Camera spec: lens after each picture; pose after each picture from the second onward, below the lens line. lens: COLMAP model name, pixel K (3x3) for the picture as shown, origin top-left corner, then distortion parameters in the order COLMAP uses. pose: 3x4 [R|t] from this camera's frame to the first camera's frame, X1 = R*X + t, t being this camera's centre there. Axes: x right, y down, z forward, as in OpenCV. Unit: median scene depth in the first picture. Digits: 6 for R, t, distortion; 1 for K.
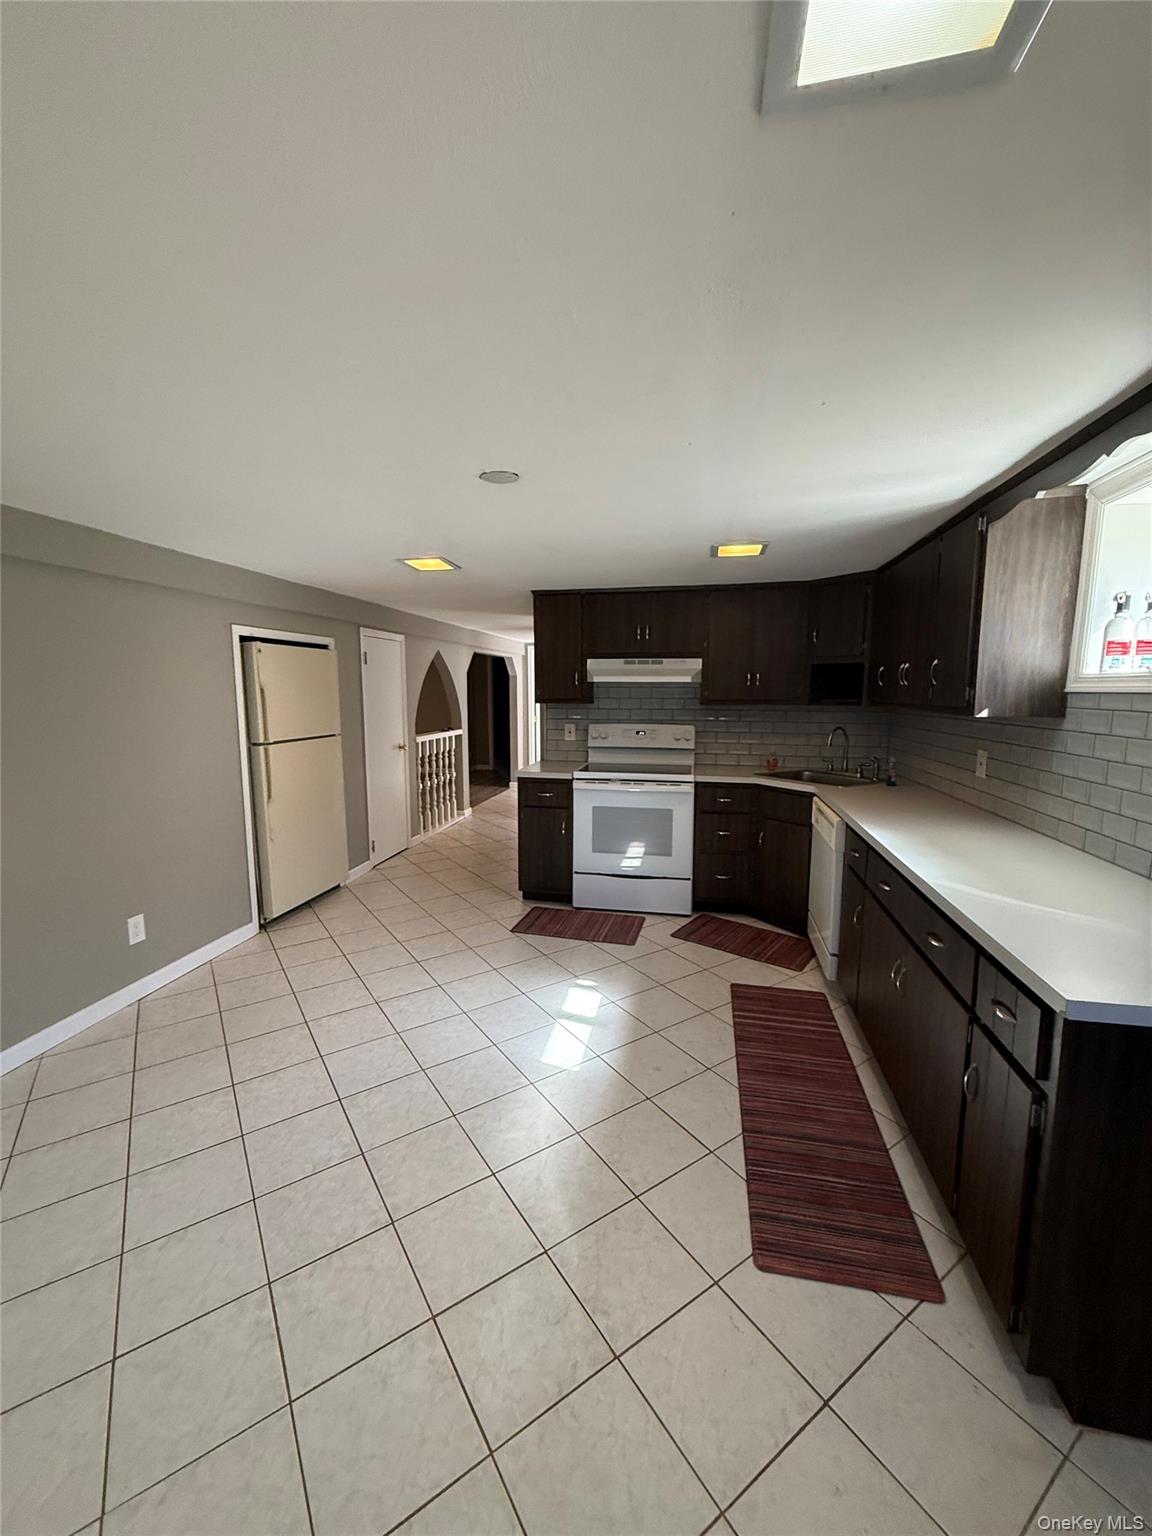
lens RADIAL K [[610.7, 0, 573.7], [0, 610.7, 760.2], [0, 0, 1]] dist [-0.000321, 0.000168]
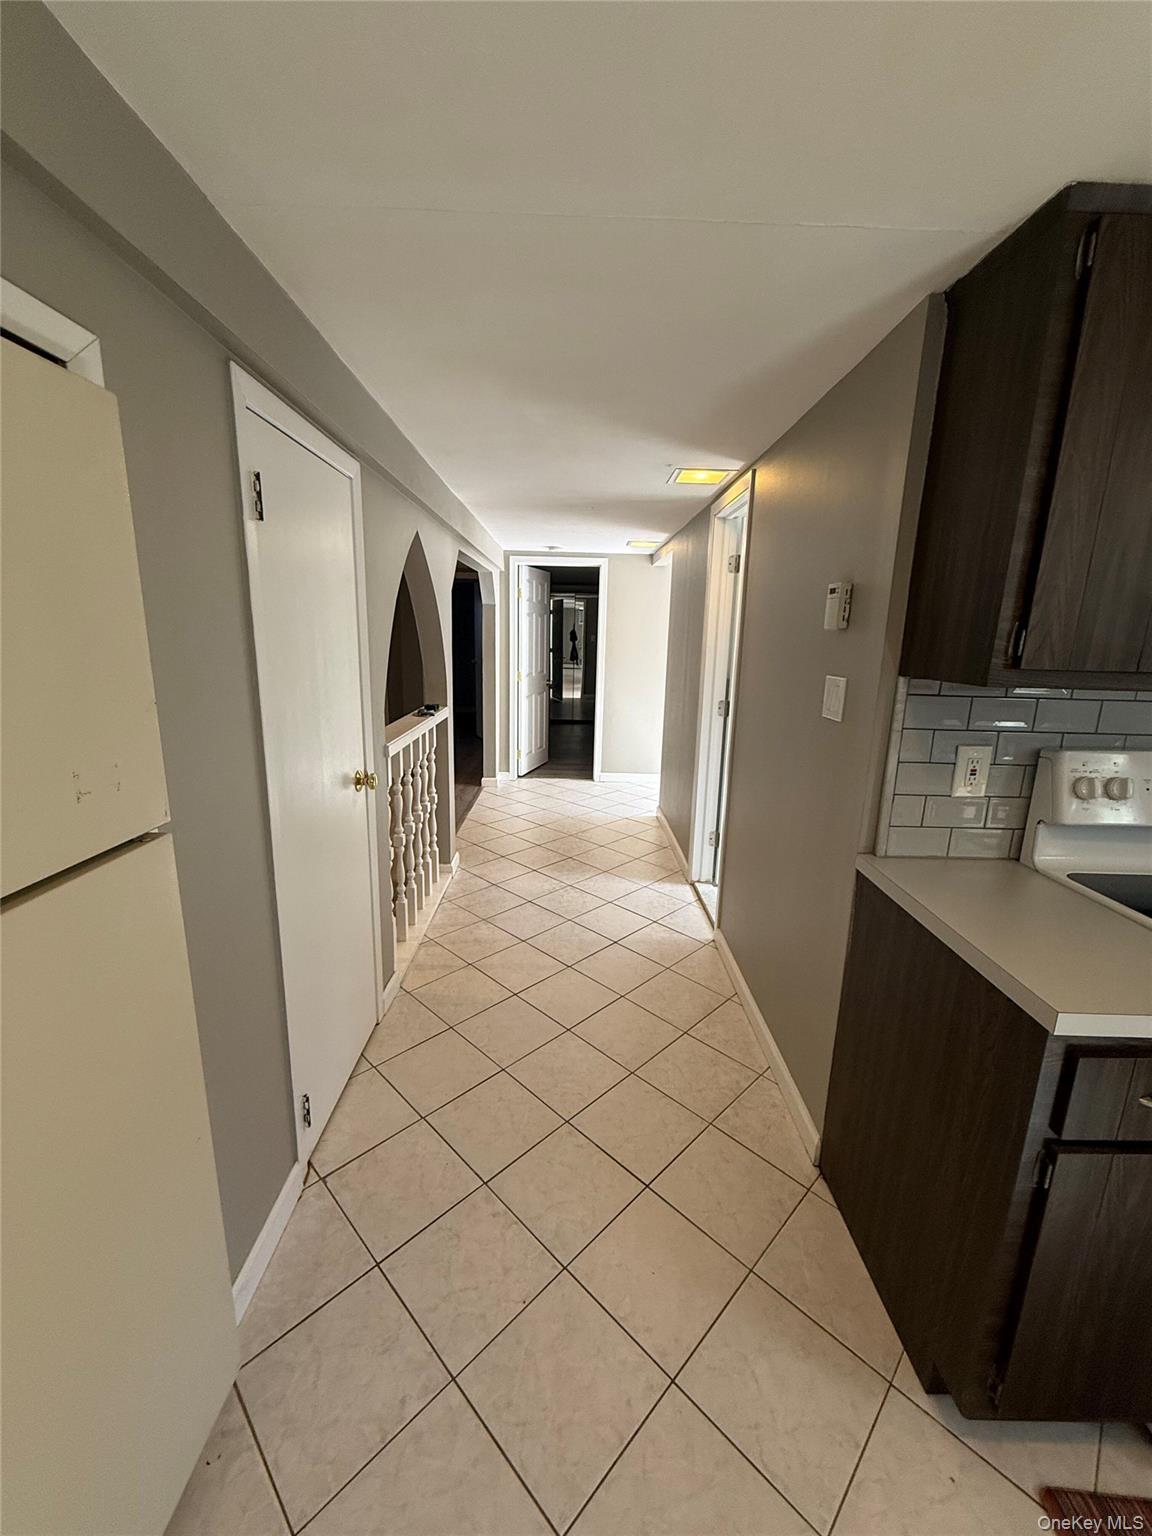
lens RADIAL K [[610.7, 0, 572.1], [0, 610.7, 768.5], [0, 0, 1]] dist [-0.000321, 0.000168]
pose [[0.980158, -0.019992, 0.197207, -0.319995], [-0.001232, 0.994267, 0.106918, -0.095313], [-0.198214, -0.105040, 0.974514, 0.856803]]
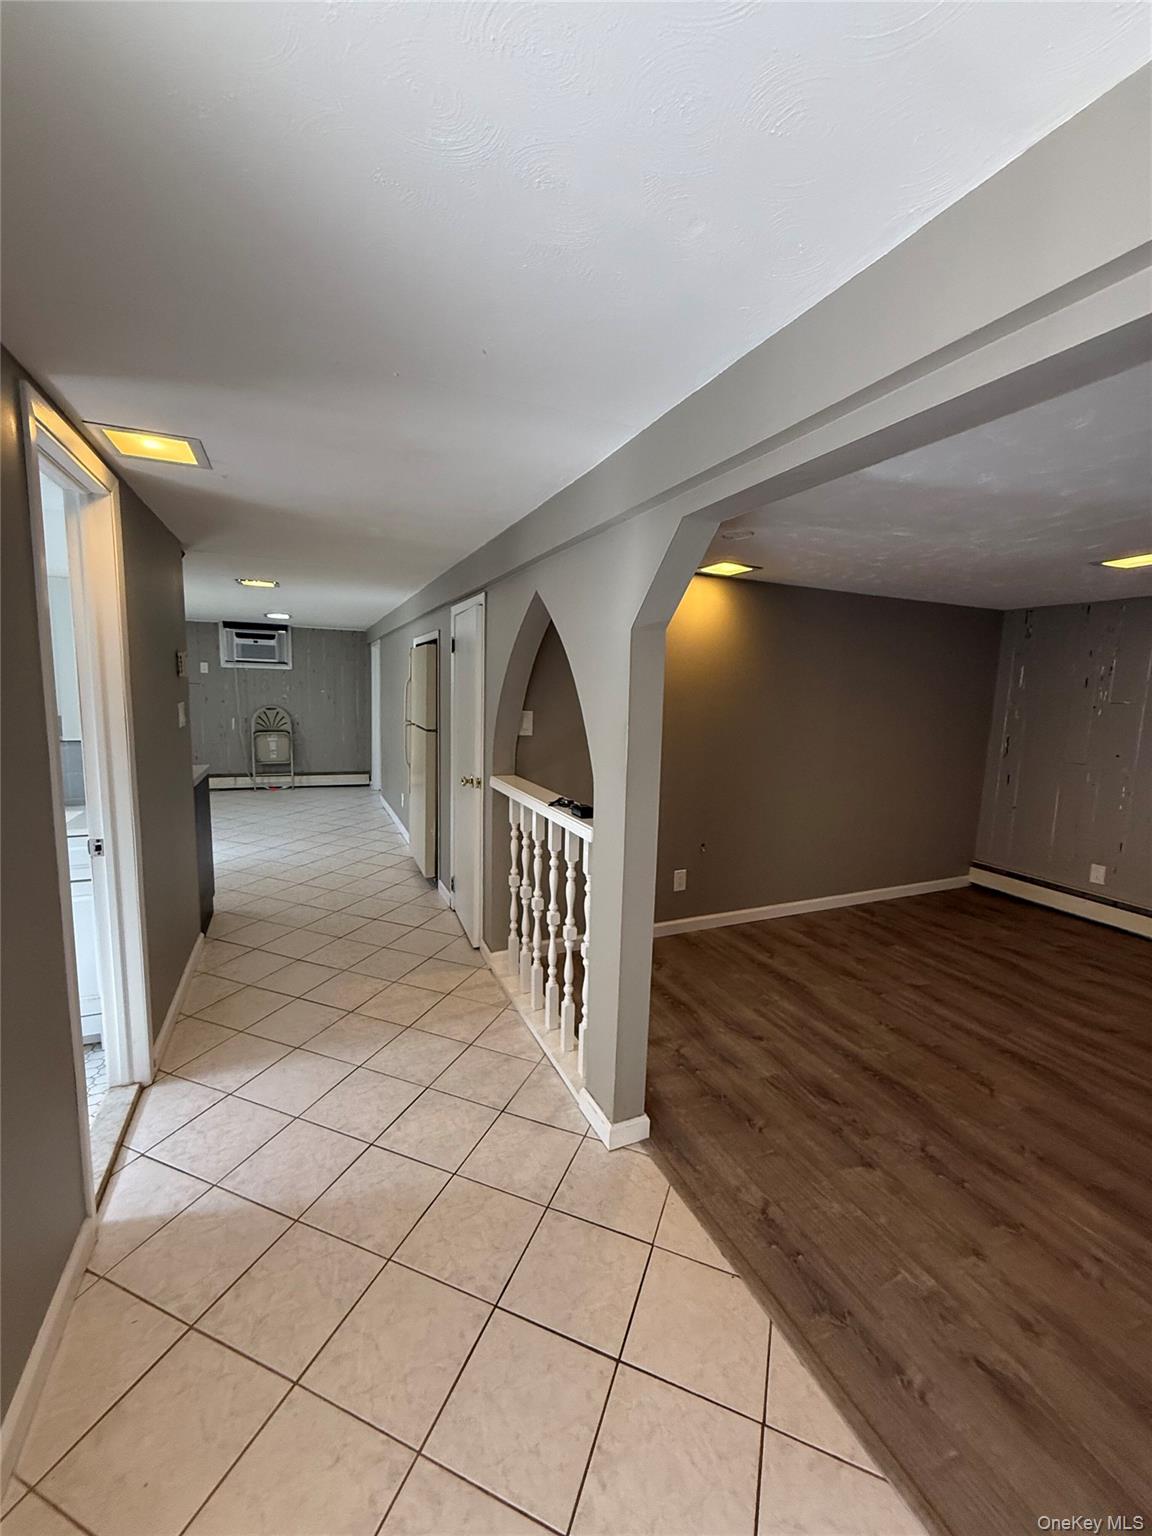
lens RADIAL K [[610.7, 0, 580.2], [0, 610.7, 767.2], [0, 0, 1]] dist [-0.000321, 0.000168]
pose [[-0.811439, 0.040392, -0.583040, -0.010620], [-0.111355, 0.968648, 0.222083, -0.250728], [0.573731, 0.245132, -0.781501, 2.127086]]
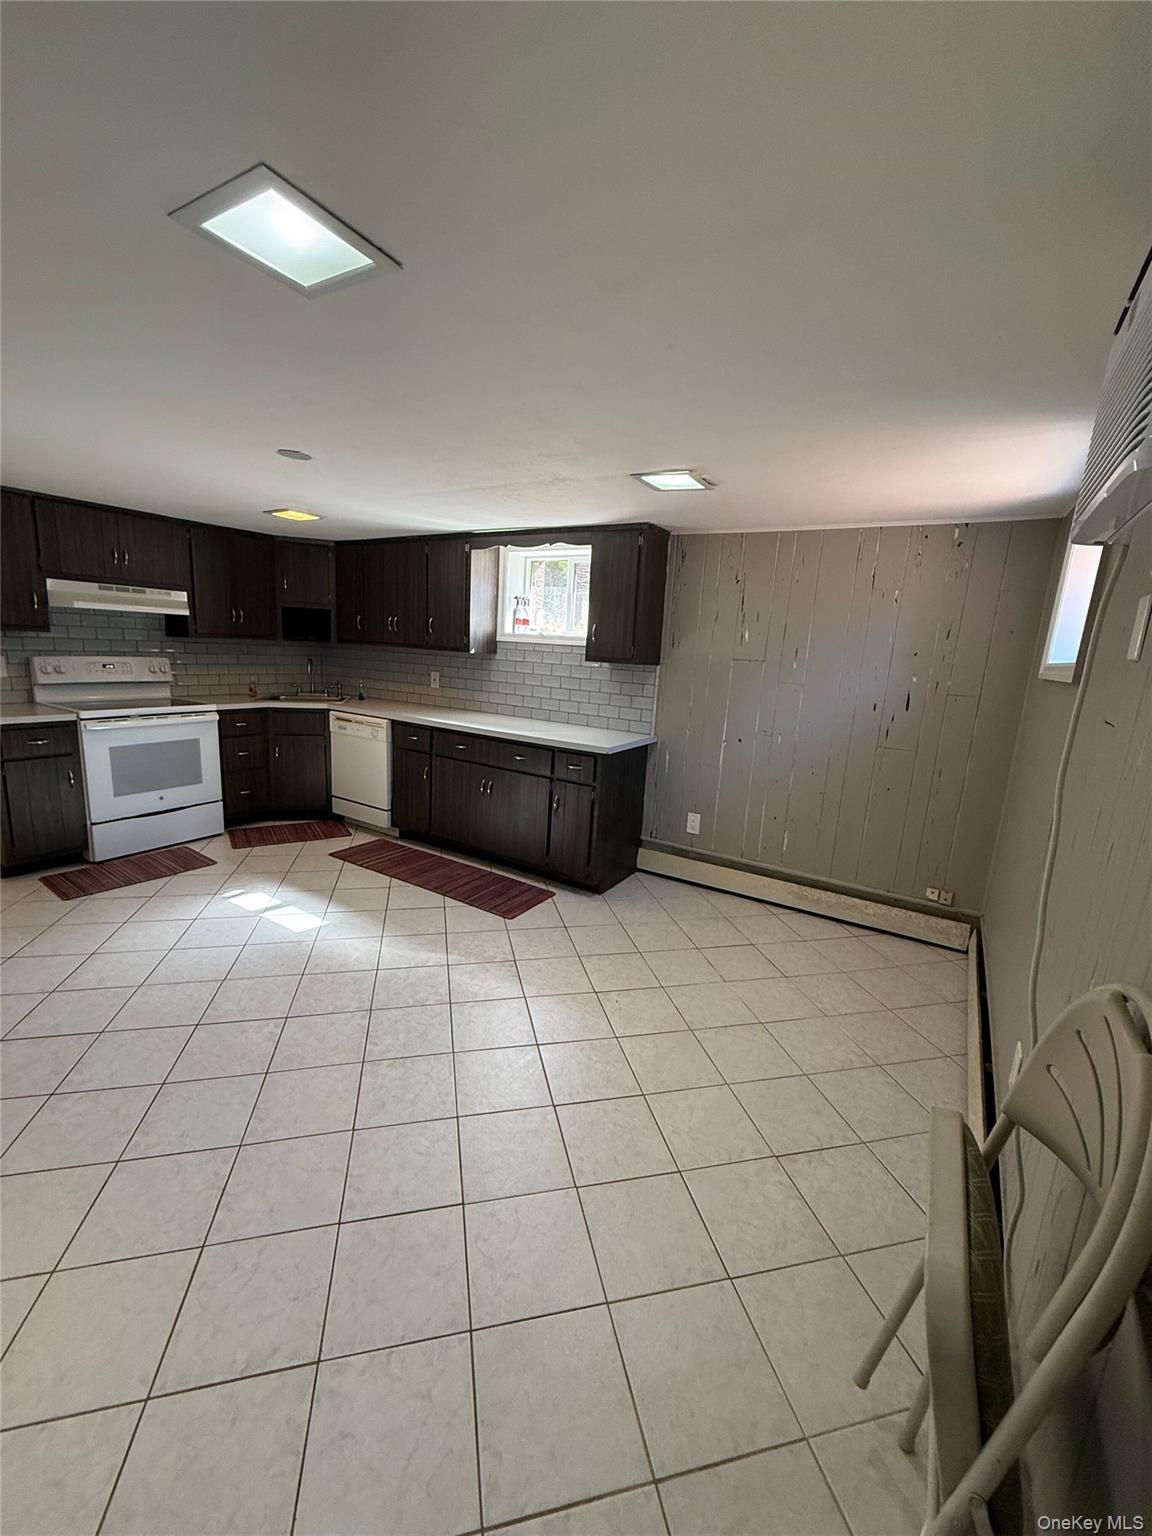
lens RADIAL K [[610.7, 0, 580.2], [0, 610.7, 762.9], [0, 0, 1]] dist [-0.000321, 0.000168]
pose [[0.342819, -0.163547, 0.925056, -0.585508], [0.053971, 0.986531, 0.154414, -0.005268], [-0.937850, -0.003010, 0.347028, 0.017879]]
